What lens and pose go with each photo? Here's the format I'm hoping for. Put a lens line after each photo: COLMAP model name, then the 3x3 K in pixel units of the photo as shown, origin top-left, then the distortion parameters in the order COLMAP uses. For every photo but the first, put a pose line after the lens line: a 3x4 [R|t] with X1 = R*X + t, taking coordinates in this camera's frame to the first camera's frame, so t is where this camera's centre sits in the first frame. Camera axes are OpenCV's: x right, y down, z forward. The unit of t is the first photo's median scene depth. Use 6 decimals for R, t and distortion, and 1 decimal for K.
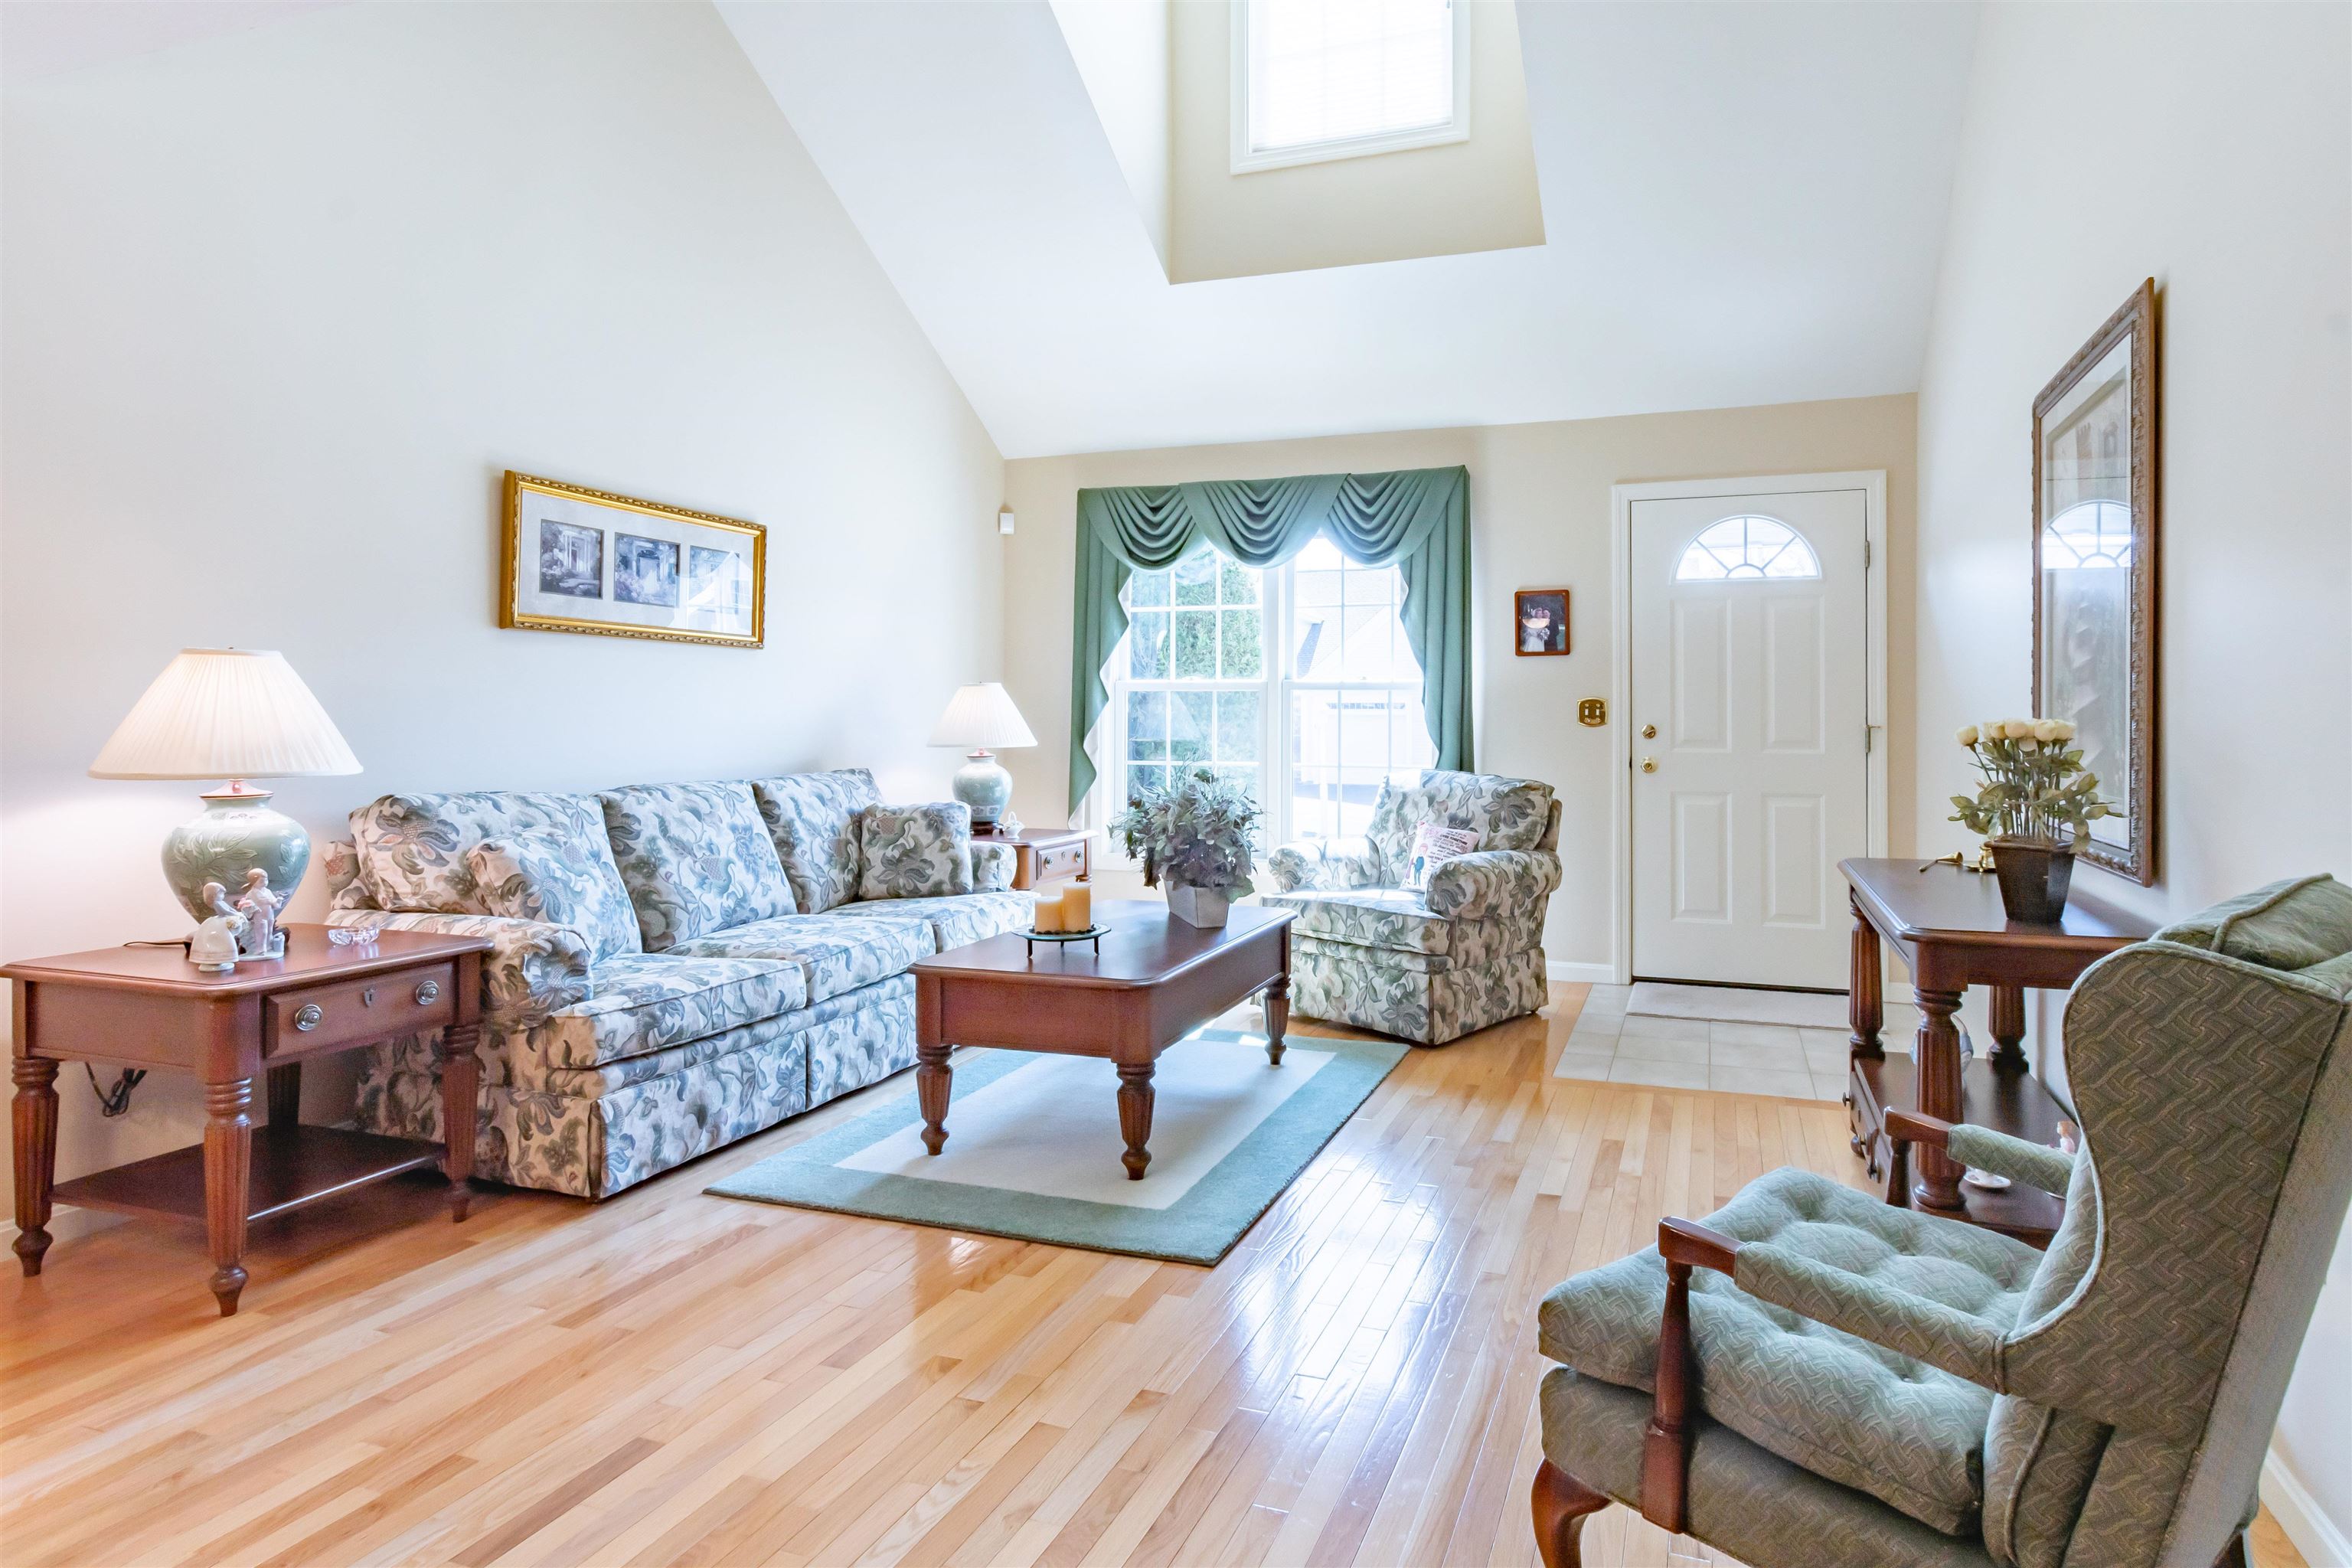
lens RADIAL K [[1269.9, 0, 1226.6], [0, 1269.9, 719.5], [0, 0, 1]] dist [0.007135, -0.004018]
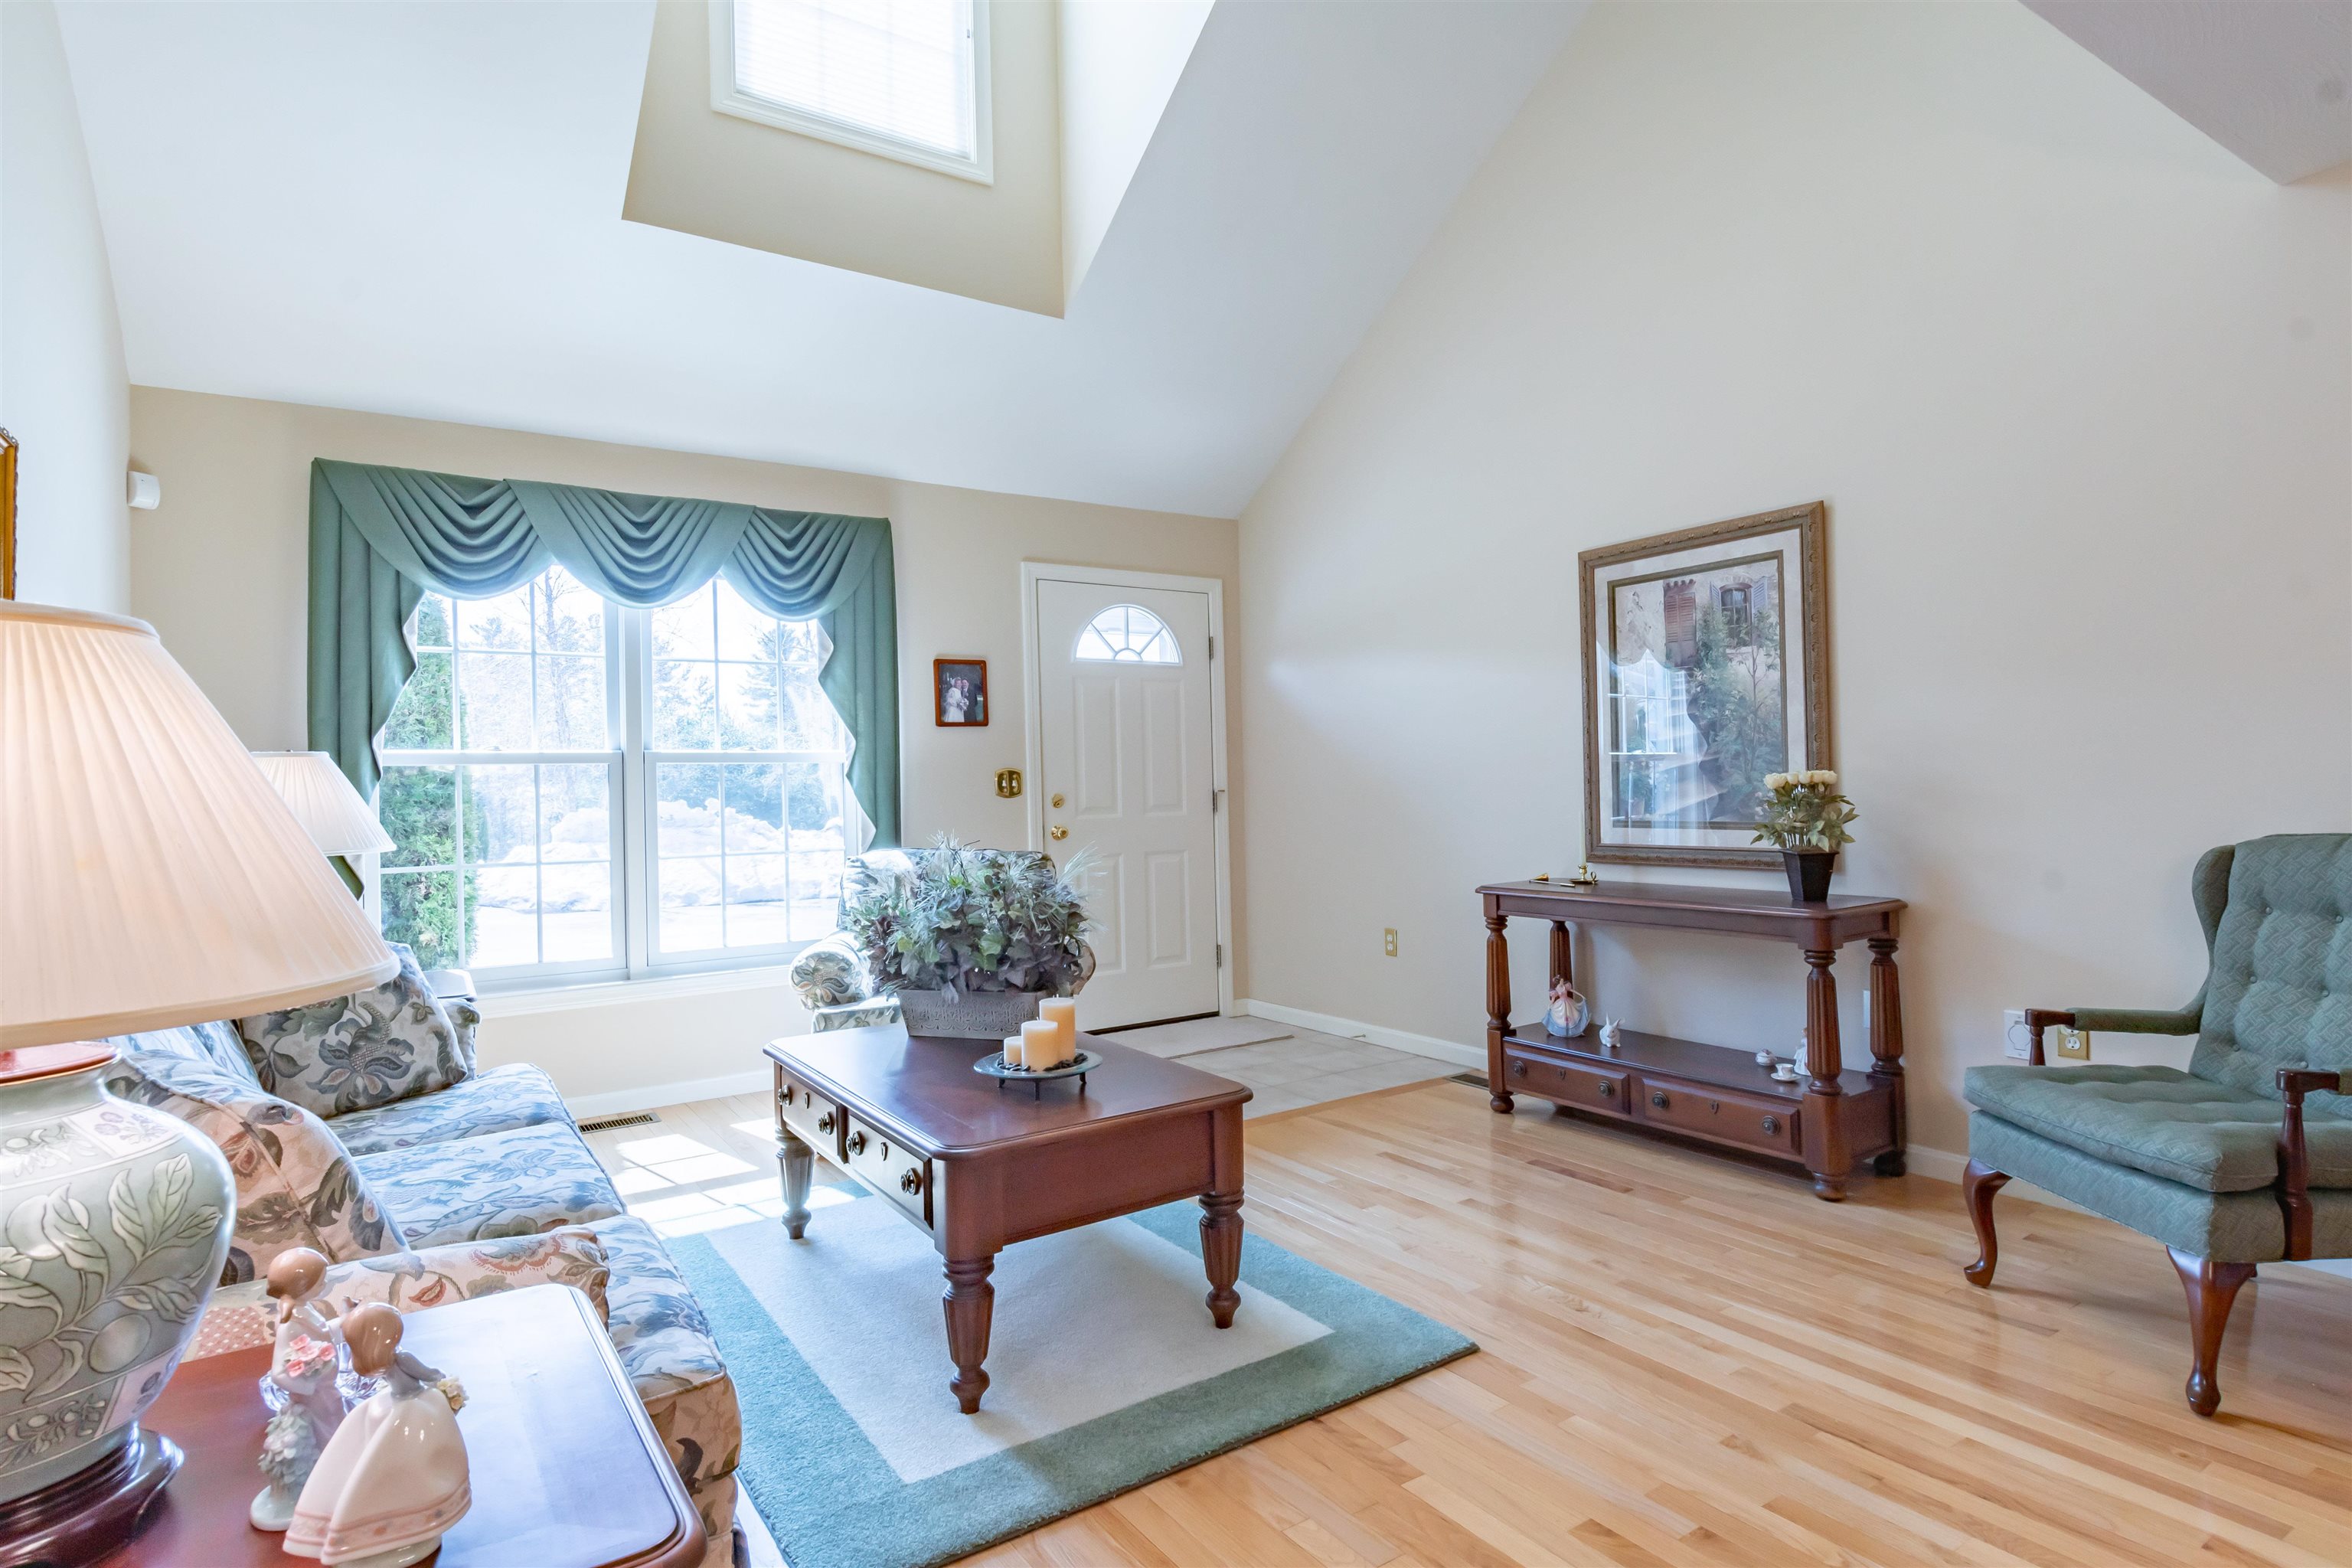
lens RADIAL K [[1269.9, 0, 1179.0], [0, 1269.9, 775.2], [0, 0, 1]] dist [0.007135, -0.004018]
pose [[0.586168, -0.009966, 0.810128, -0.454894], [0.026465, 0.999626, -0.006852, -0.001680], [-0.809757, 0.025457, 0.586213, 0.301184]]
